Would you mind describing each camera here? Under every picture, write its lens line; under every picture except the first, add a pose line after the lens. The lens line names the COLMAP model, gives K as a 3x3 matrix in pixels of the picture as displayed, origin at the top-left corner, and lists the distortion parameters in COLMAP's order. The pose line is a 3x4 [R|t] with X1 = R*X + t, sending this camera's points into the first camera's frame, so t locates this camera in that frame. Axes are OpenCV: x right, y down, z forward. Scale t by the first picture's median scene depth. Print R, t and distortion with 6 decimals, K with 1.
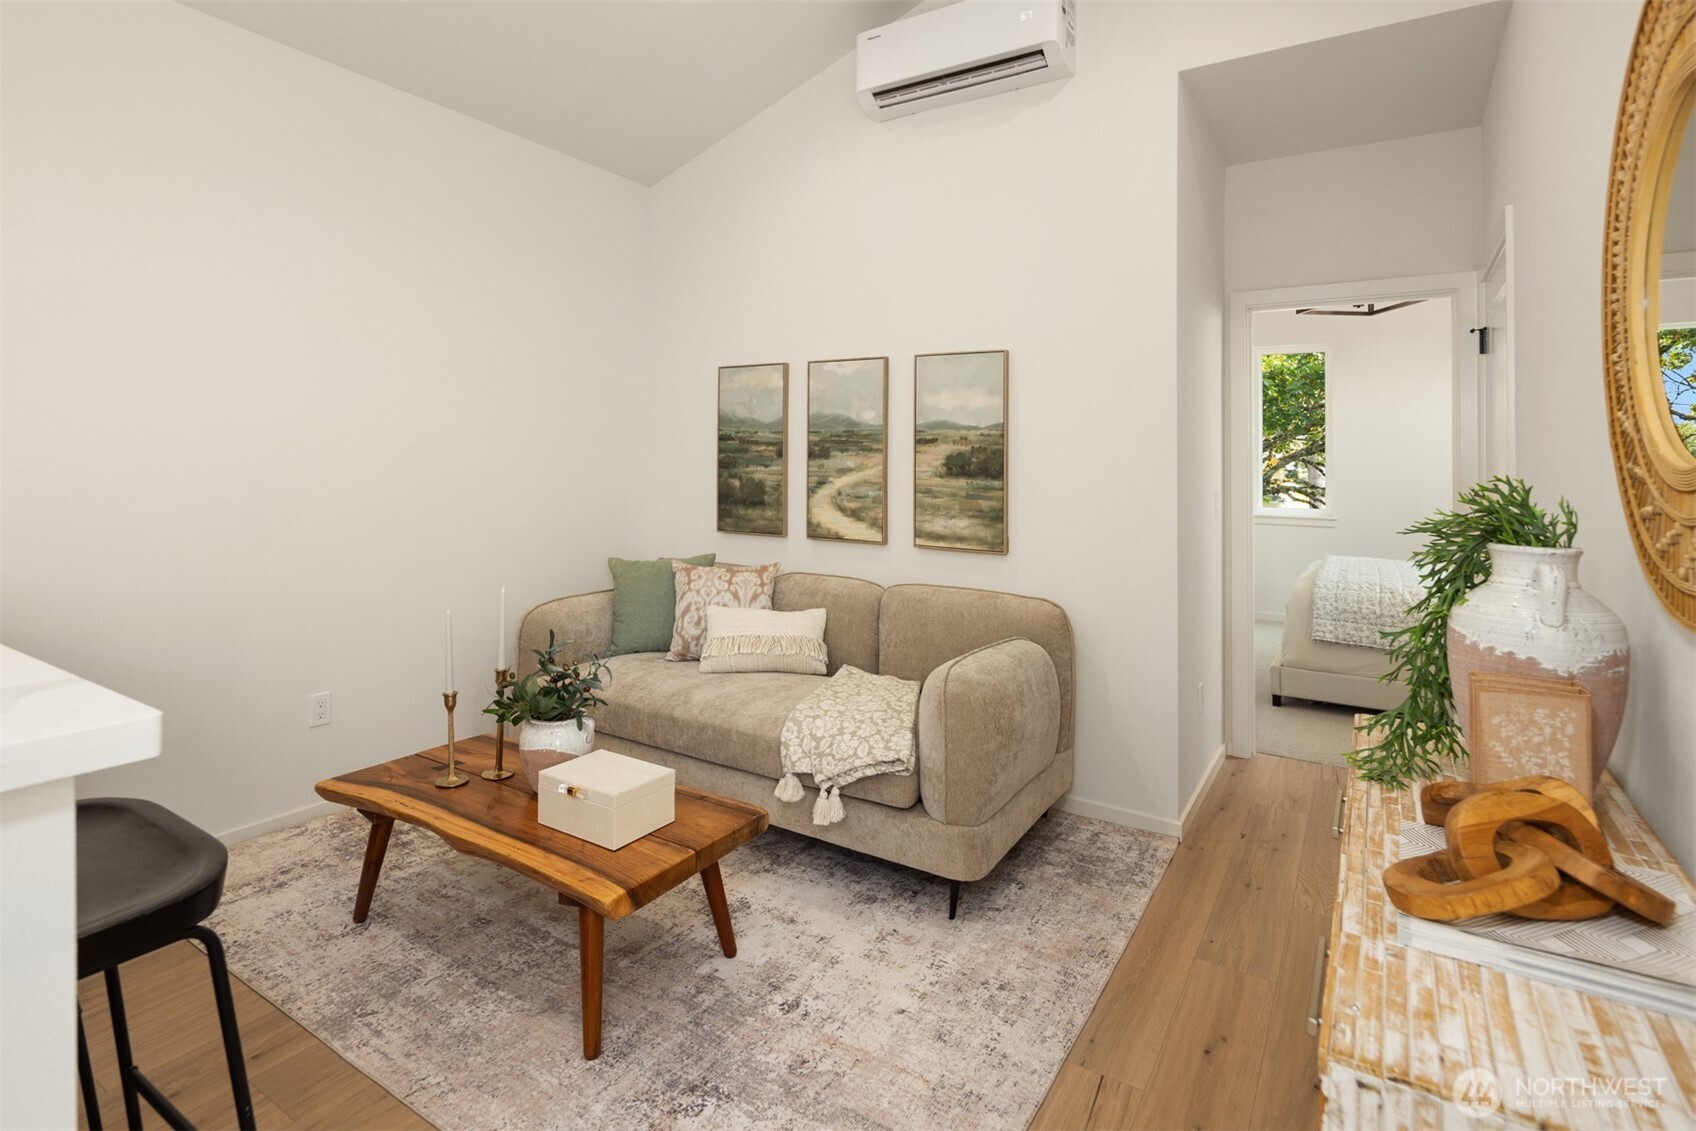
lens RADIAL K [[834.9, 0, 867.7], [0, 834.9, 489.7], [0, 0, 1]] dist [0.001734, -0.002944]
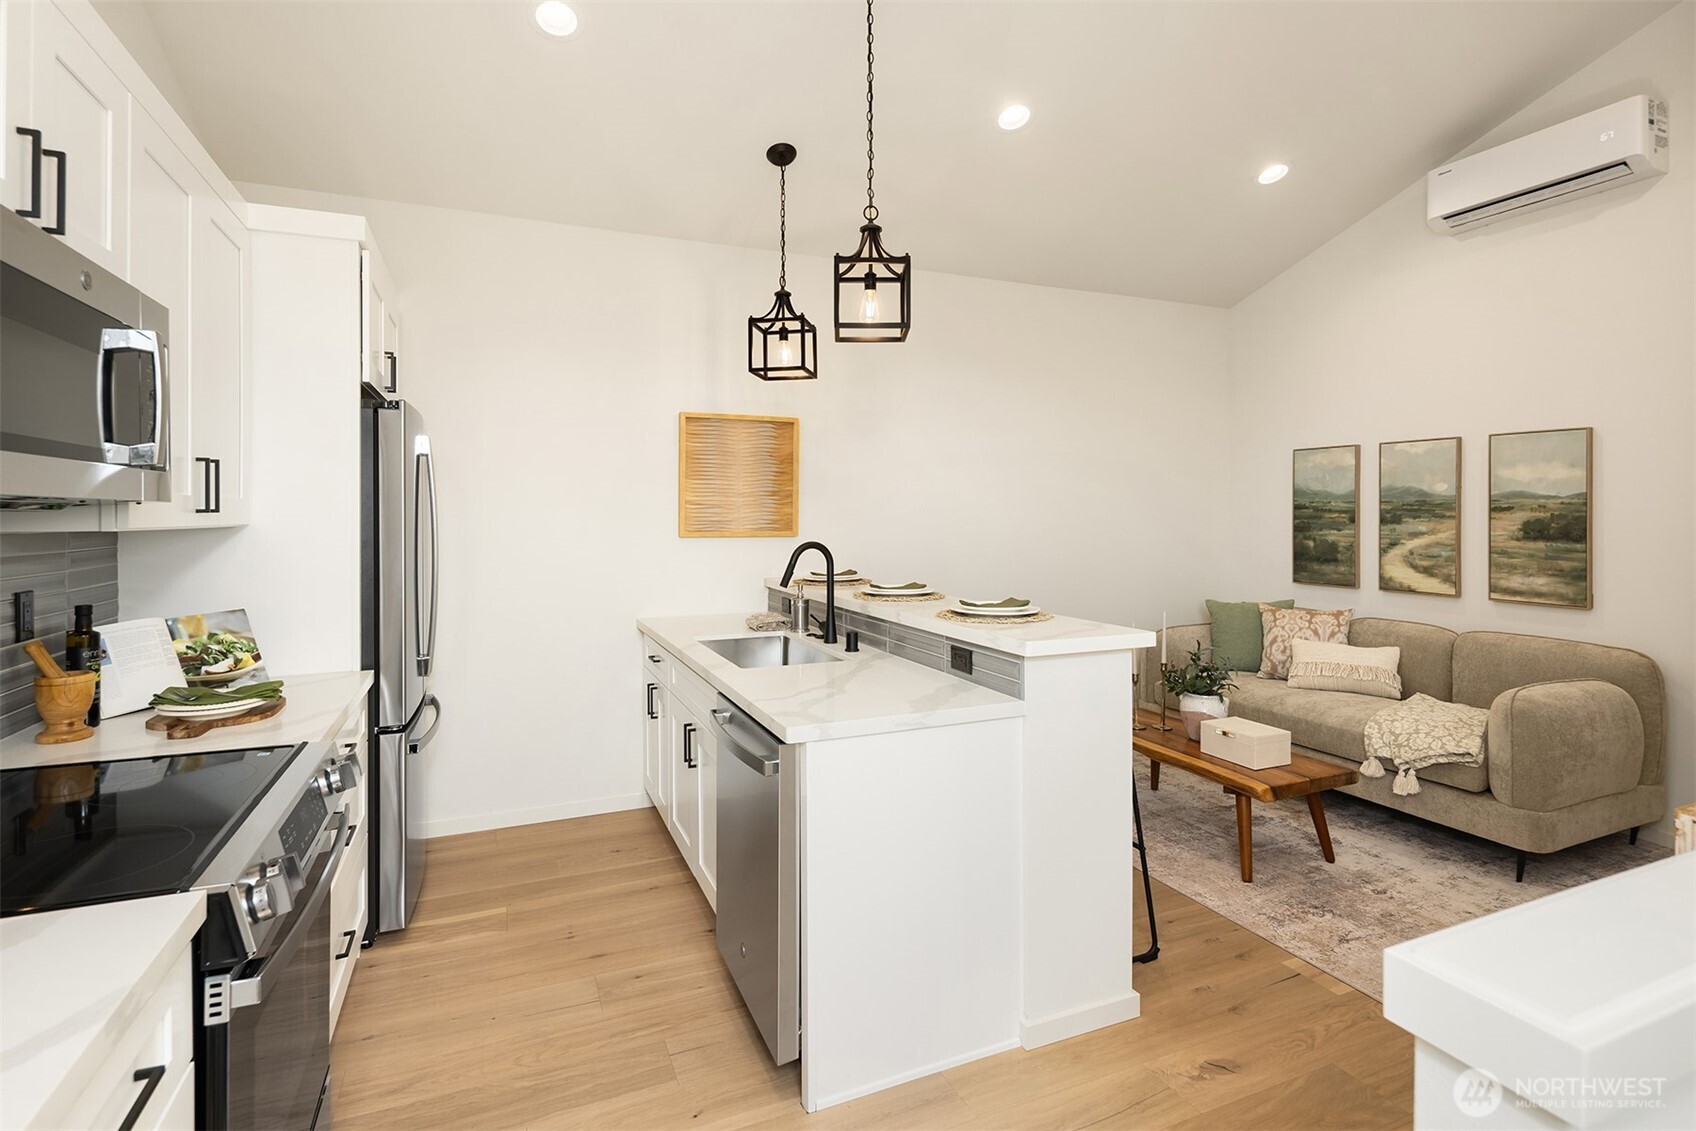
lens RADIAL K [[834.9, 0, 859.0], [0, 834.9, 533.7], [0, 0, 1]] dist [0.001734, -0.002944]
pose [[0.819544, -0.004280, -0.573000, 0.003879], [0.000097, 0.999973, -0.007332, -0.019696], [0.573016, 0.005953, 0.819523, -0.574868]]
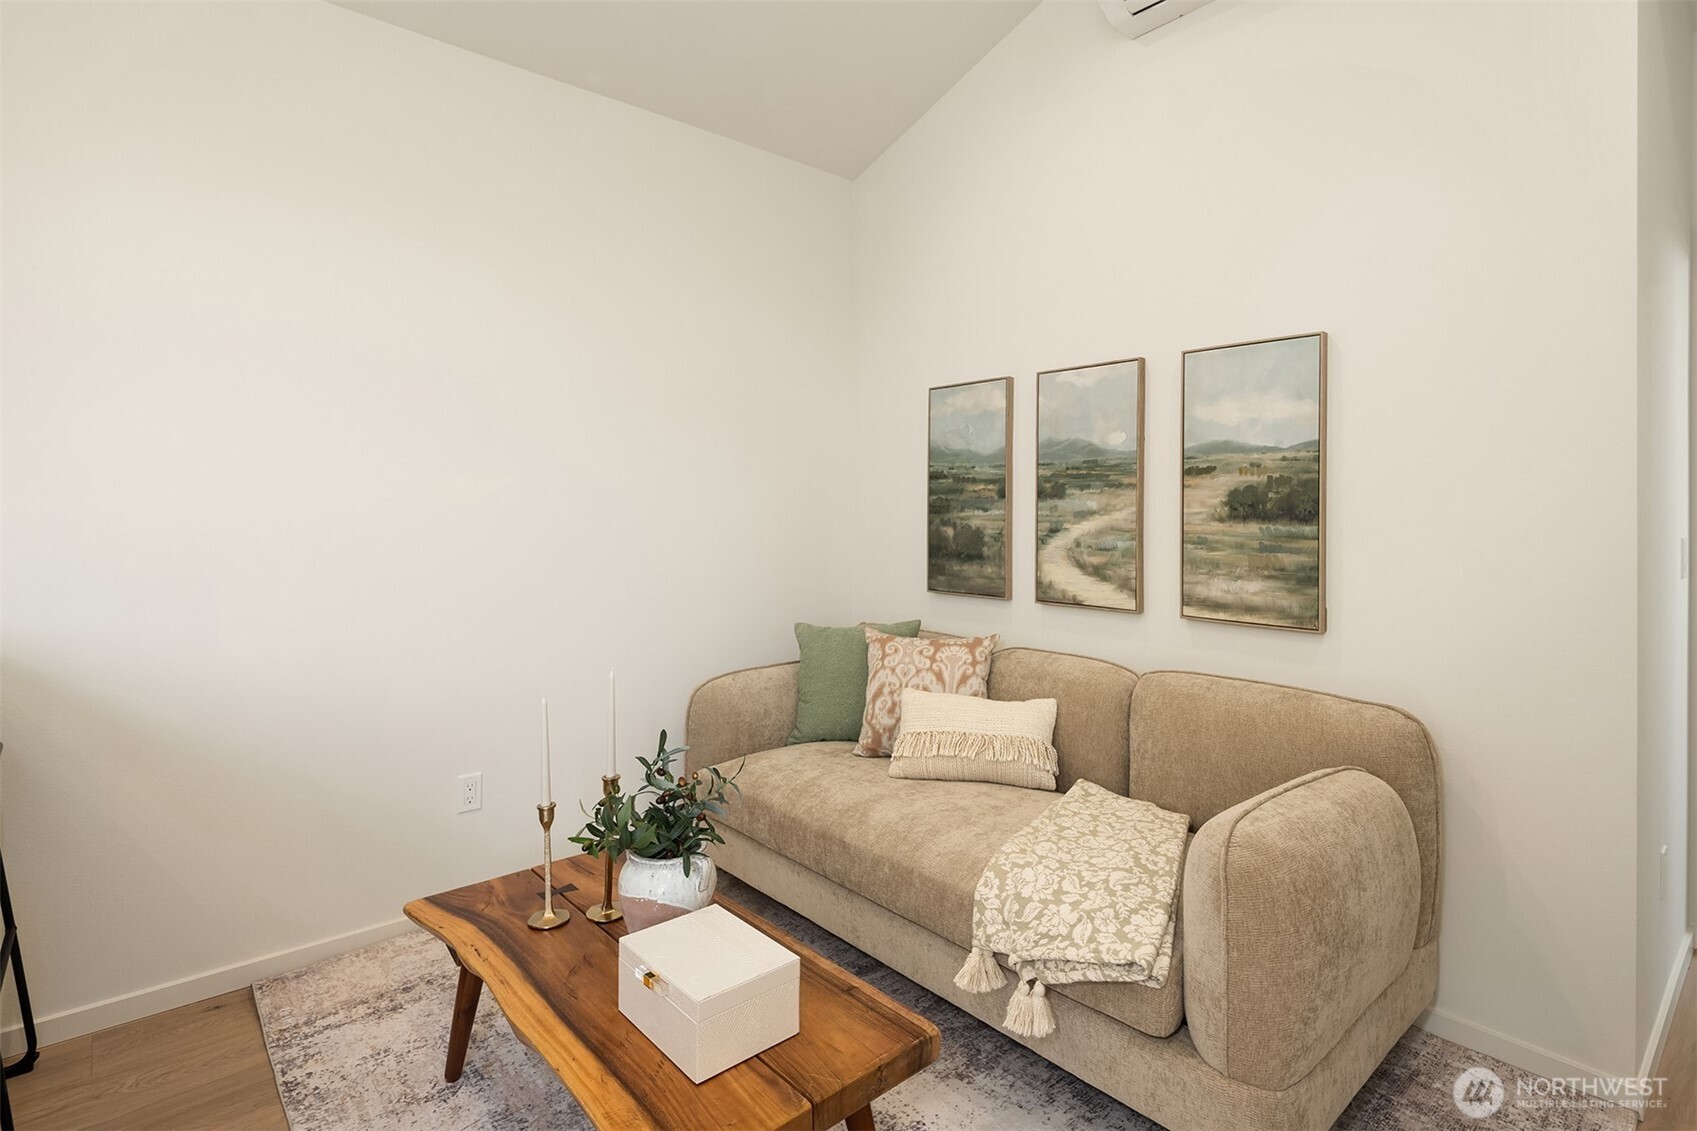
lens RADIAL K [[868.7, 0, 894.6], [0, 868.7, 554.4], [0, 0, 1]] dist [0.003228, -0.000672]
pose [[0.962697, -0.000657, -0.270582, 0.025717], [0.005777, 0.999819, 0.018128, -0.002140], [0.270521, -0.019015, 0.962526, 0.266685]]
